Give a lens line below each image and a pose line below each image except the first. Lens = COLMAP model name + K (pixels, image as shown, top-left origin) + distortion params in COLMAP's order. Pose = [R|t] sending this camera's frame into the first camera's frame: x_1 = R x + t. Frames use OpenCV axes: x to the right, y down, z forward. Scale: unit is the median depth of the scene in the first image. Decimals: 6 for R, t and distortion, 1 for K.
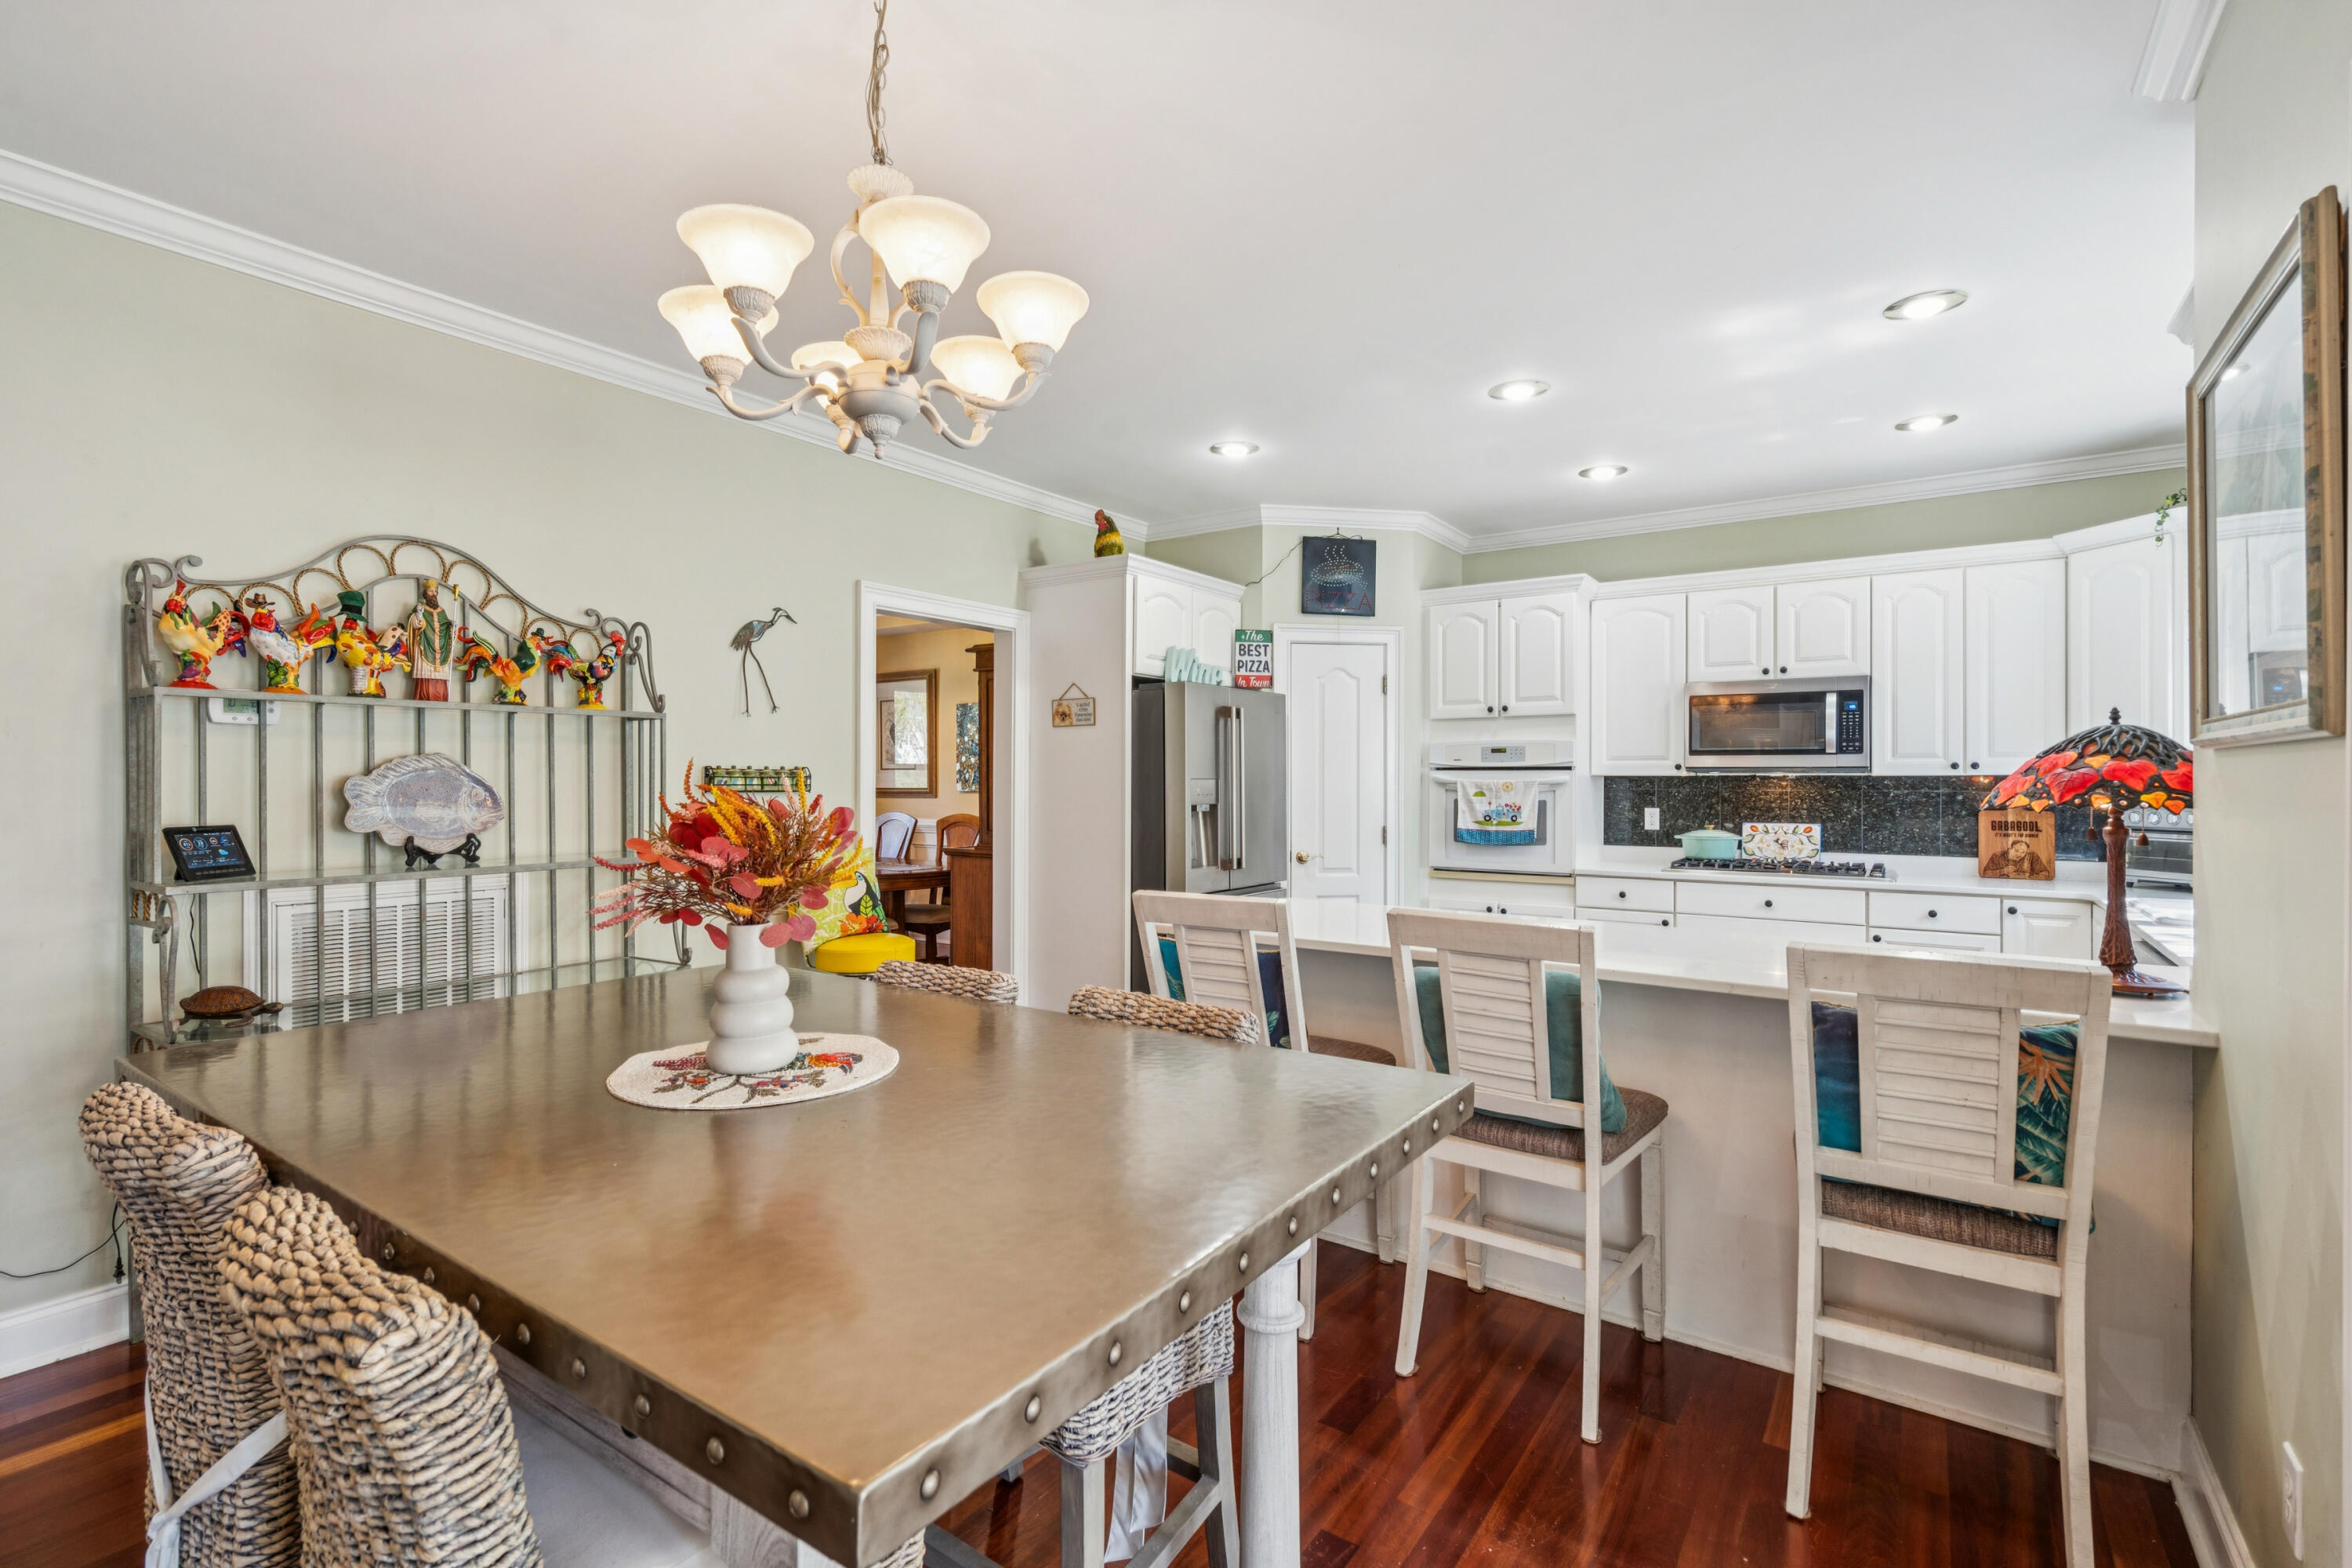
lens RADIAL K [[1081.4, 0, 1156.4], [0, 1081.4, 777.7], [0, 0, 1]] dist [-0.000083, 0.001829]
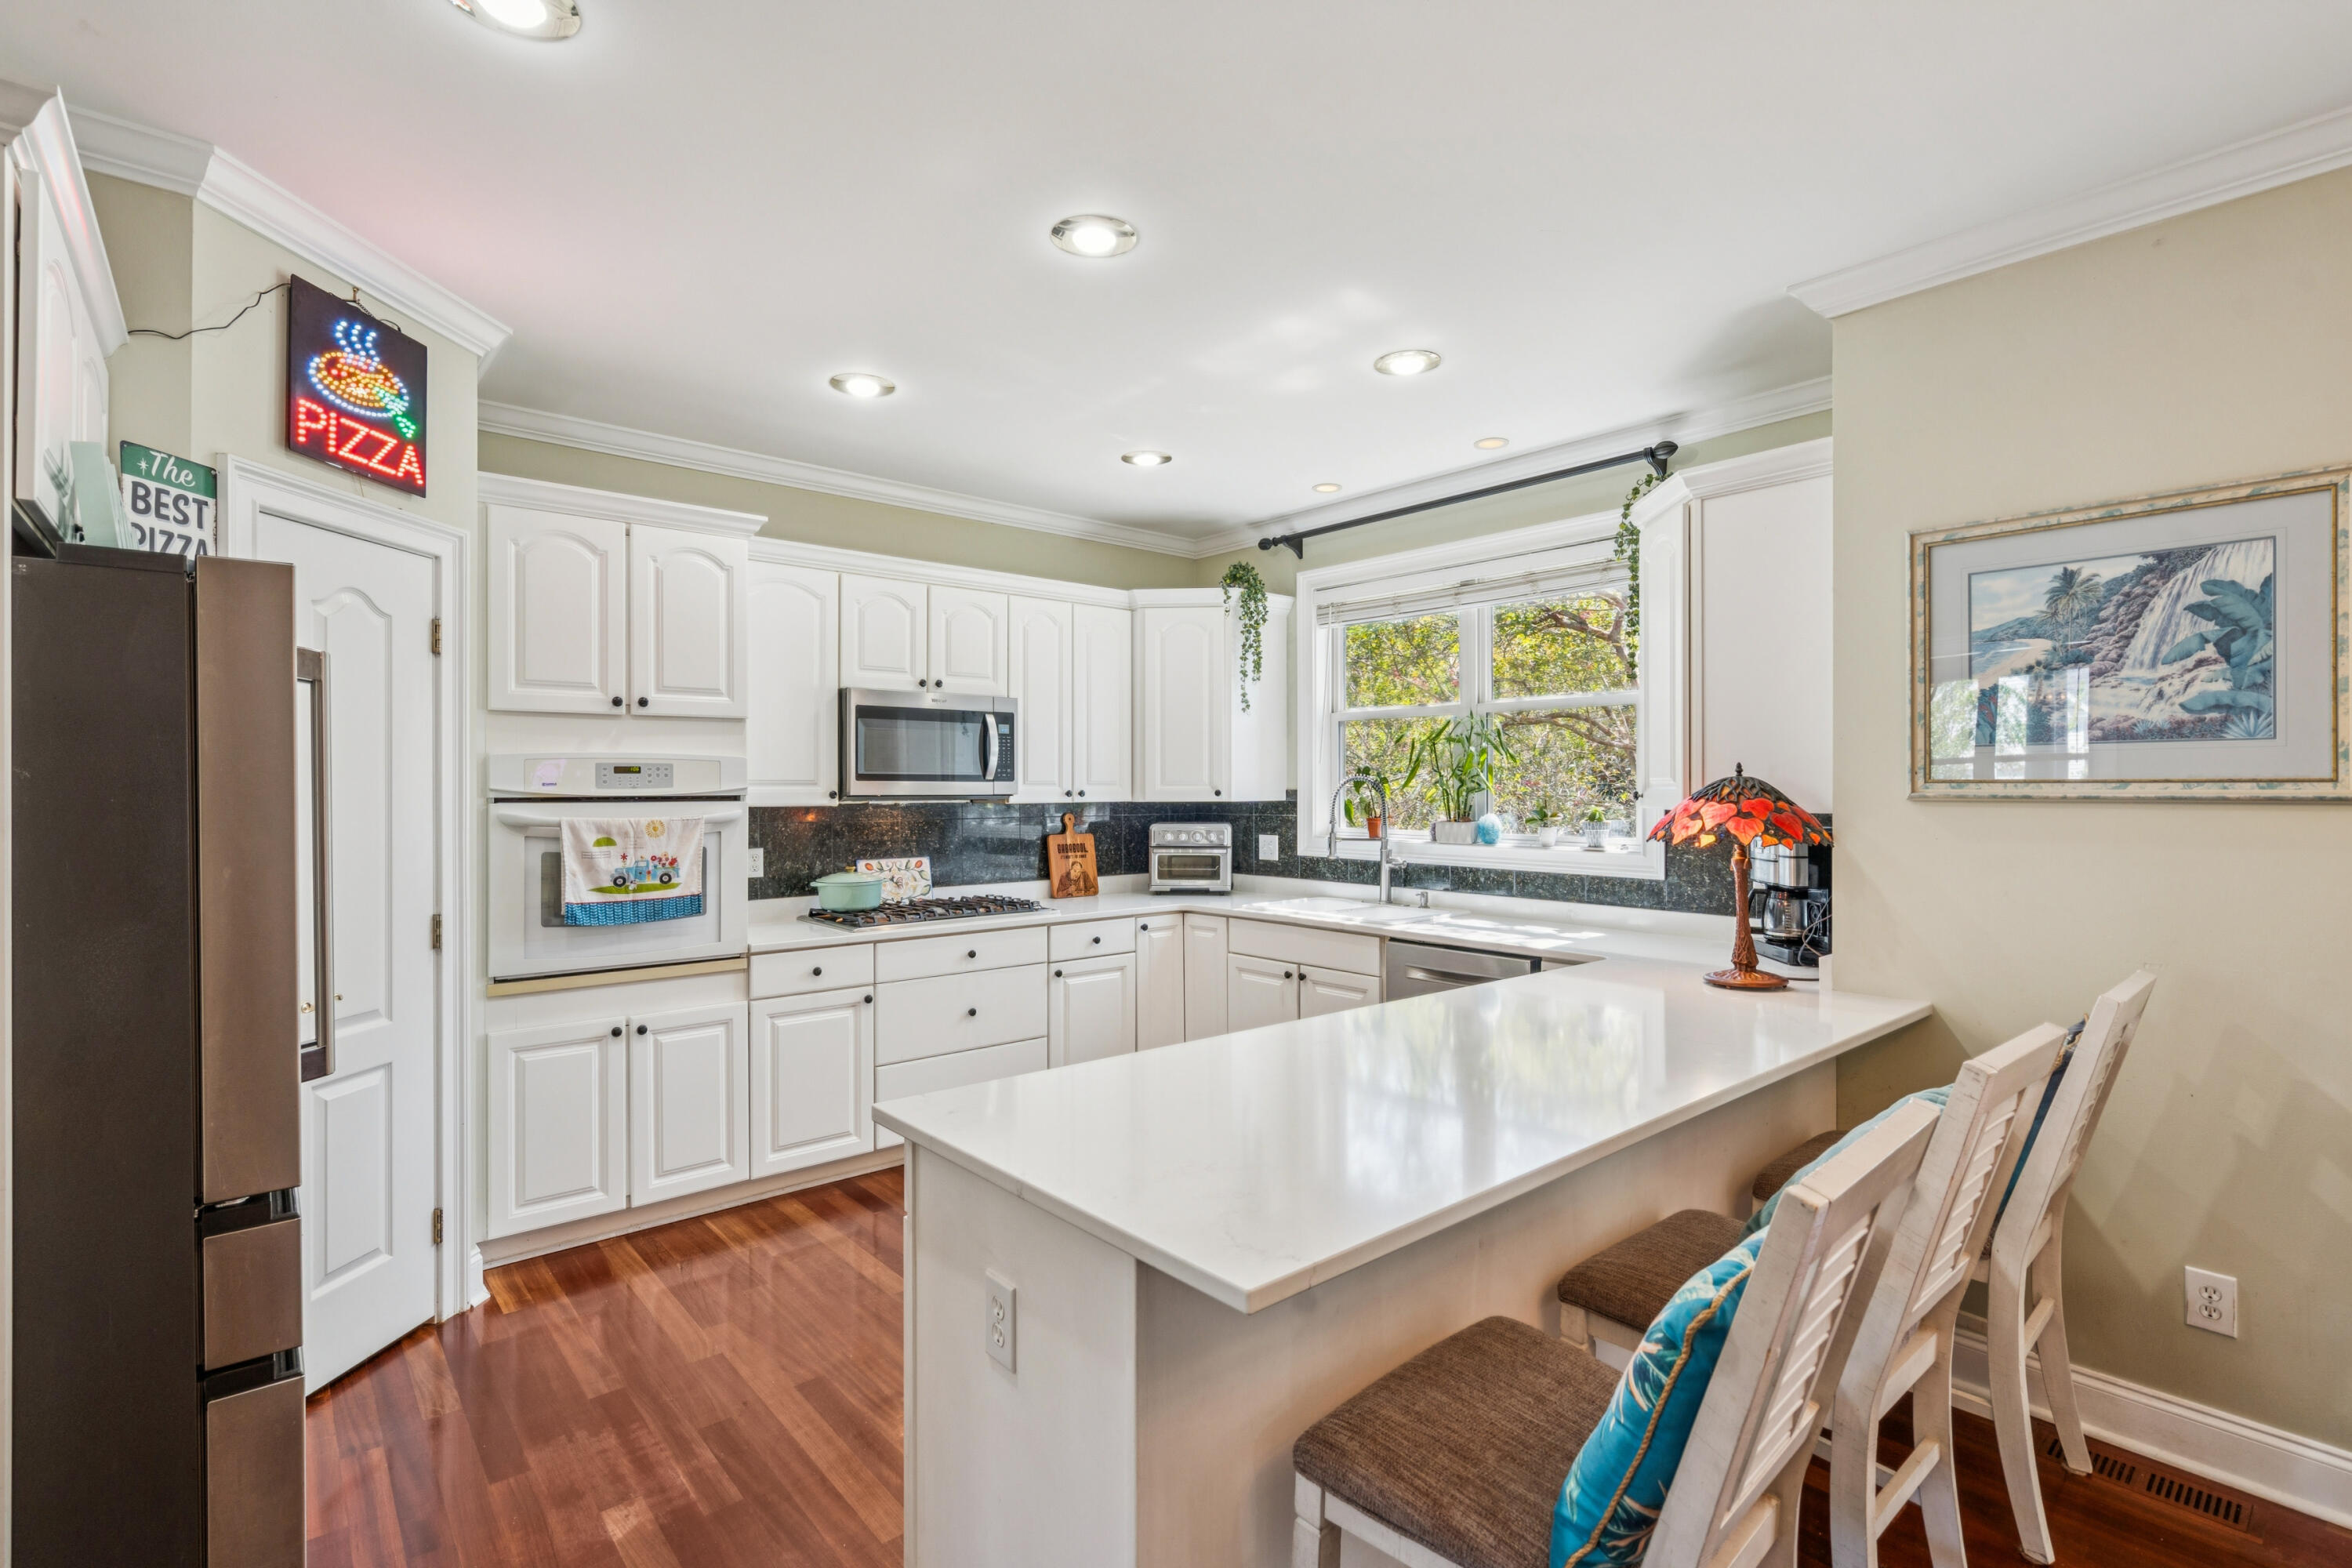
lens RADIAL K [[1081.4, 0, 1159.4], [0, 1081.4, 786.6], [0, 0, 1]] dist [-0.000083, 0.001829]
pose [[0.242815, -0.001313, 0.970072, -0.212963], [0.000436, 0.999999, 0.001245, -0.016609], [-0.970073, 0.000121, 0.242815, 0.578885]]
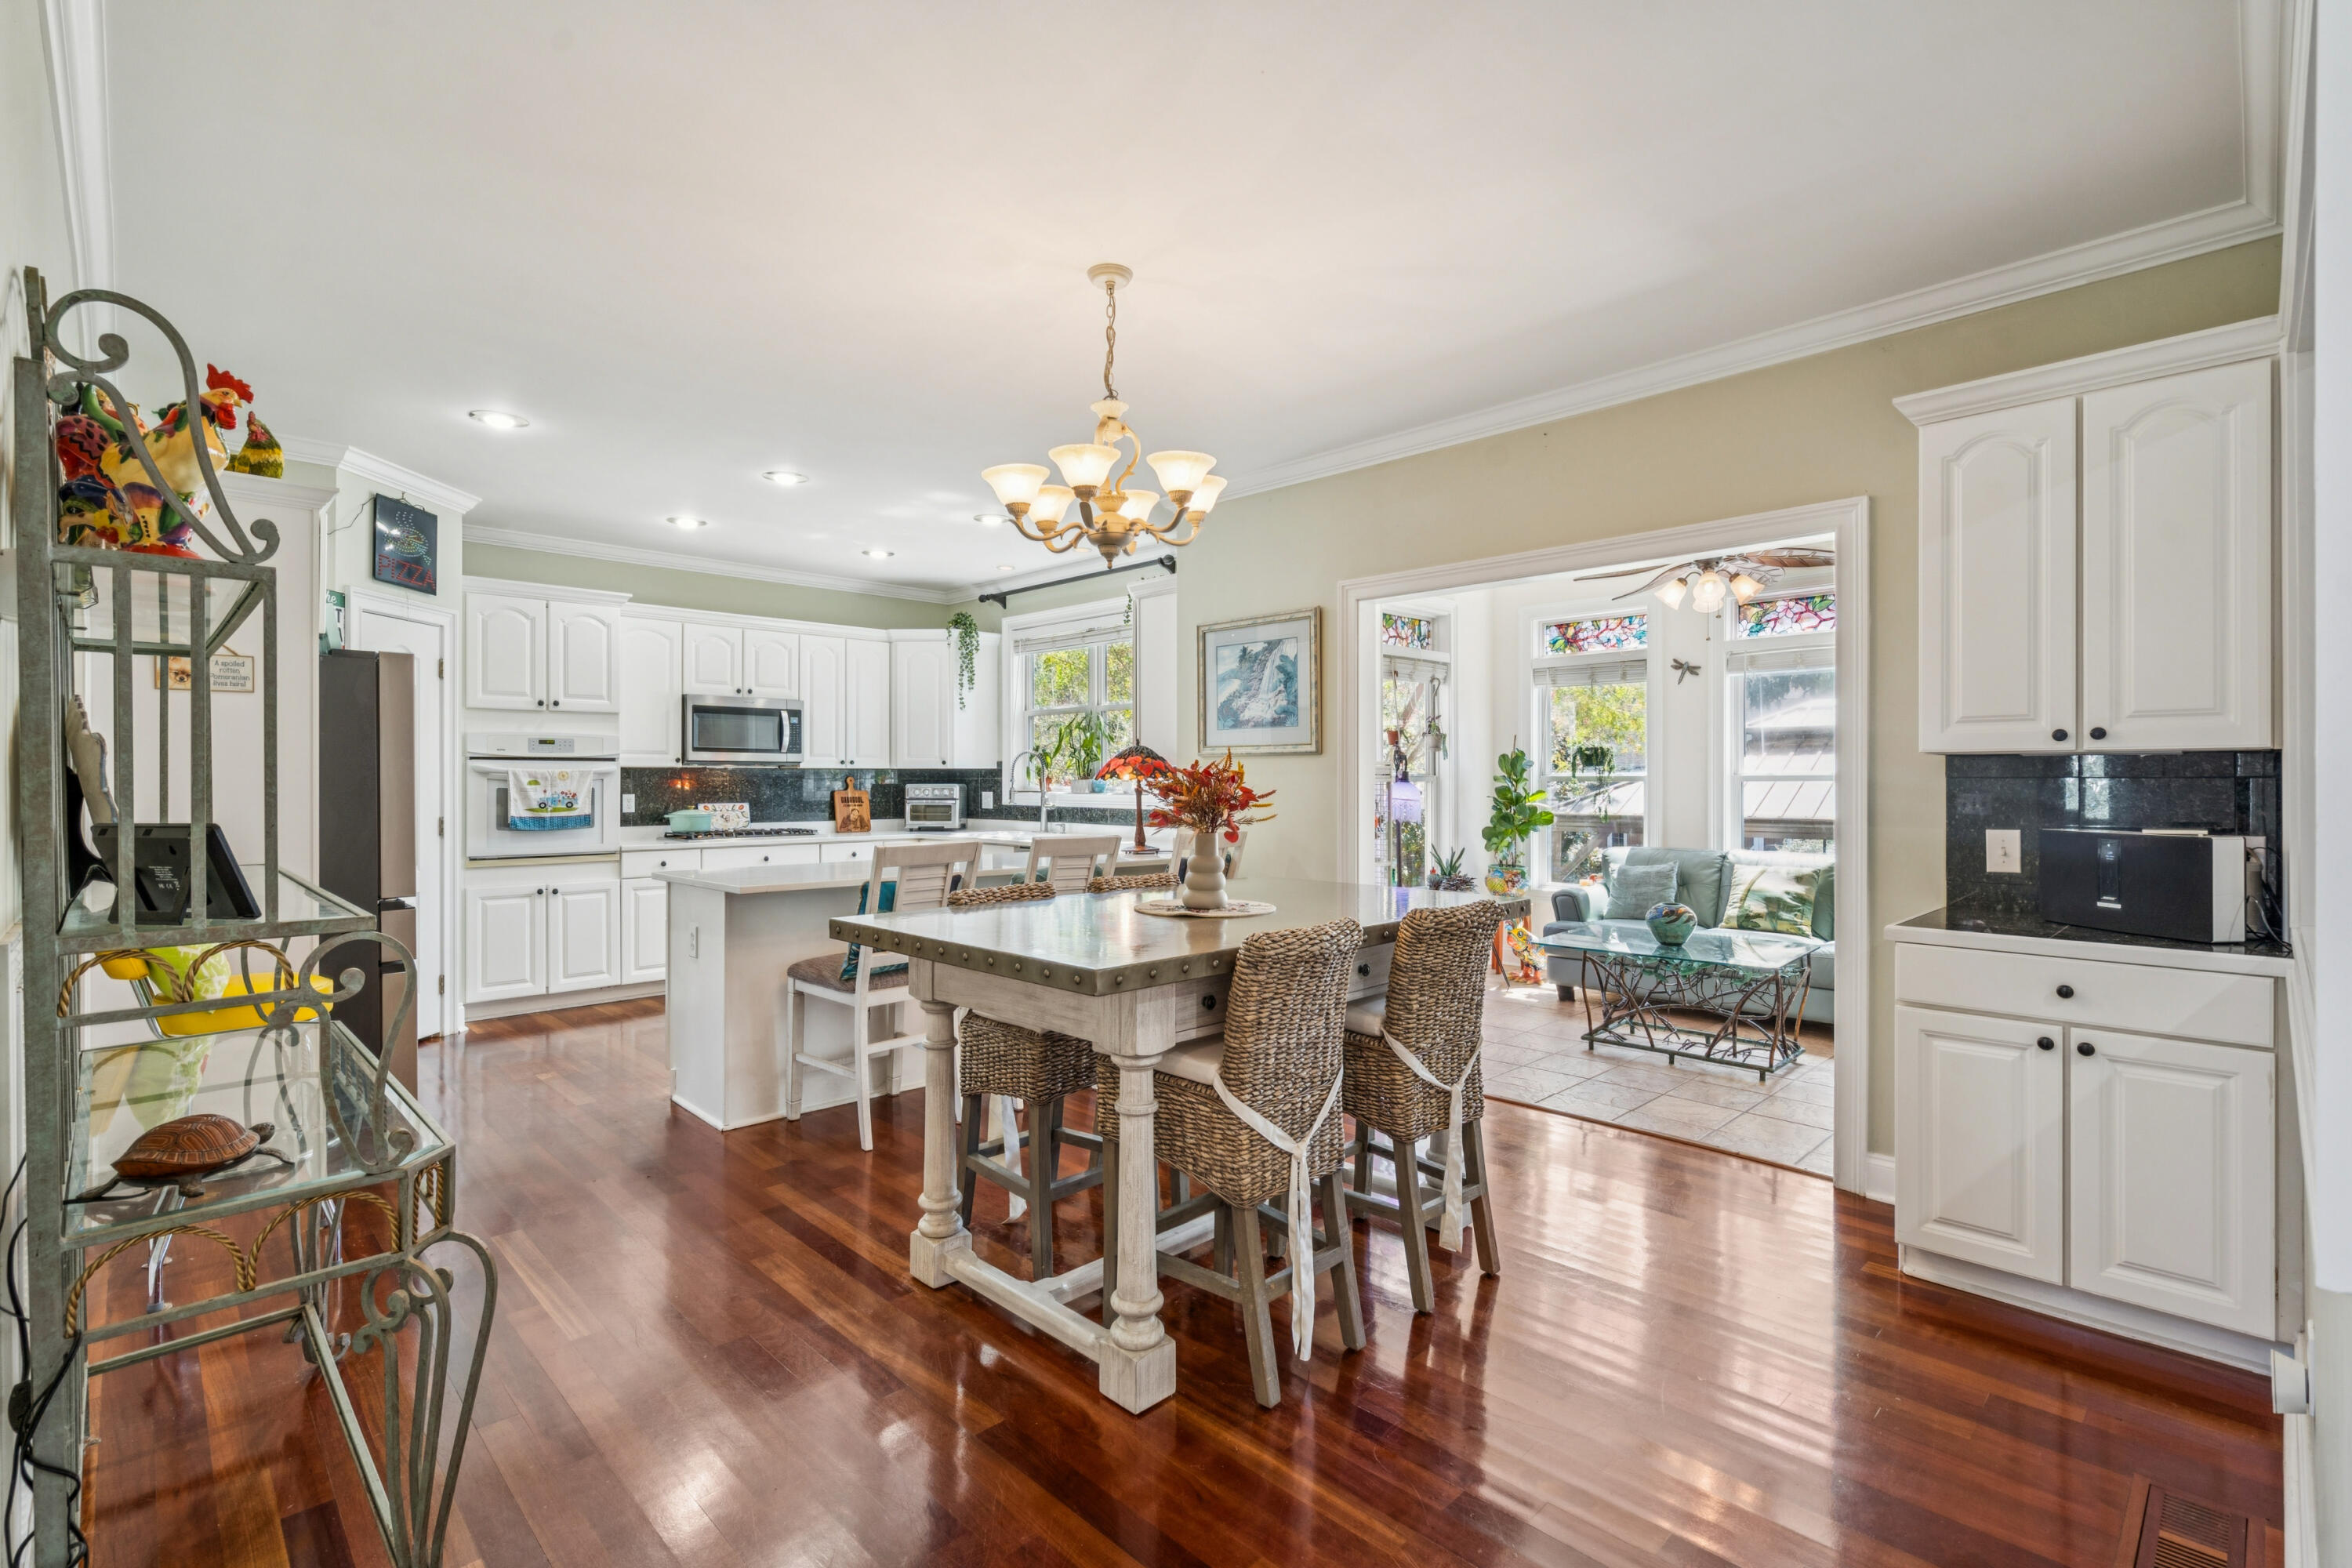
lens RADIAL K [[1081.4, 0, 1159.6], [0, 1081.4, 782.1], [0, 0, 1]] dist [-0.000083, 0.001829]
pose [[0.186072, -0.002009, 0.982534, -0.644111], [-0.001451, 0.999996, 0.002320, 0.011638], [-0.982535, -0.001857, 0.186068, 0.213475]]
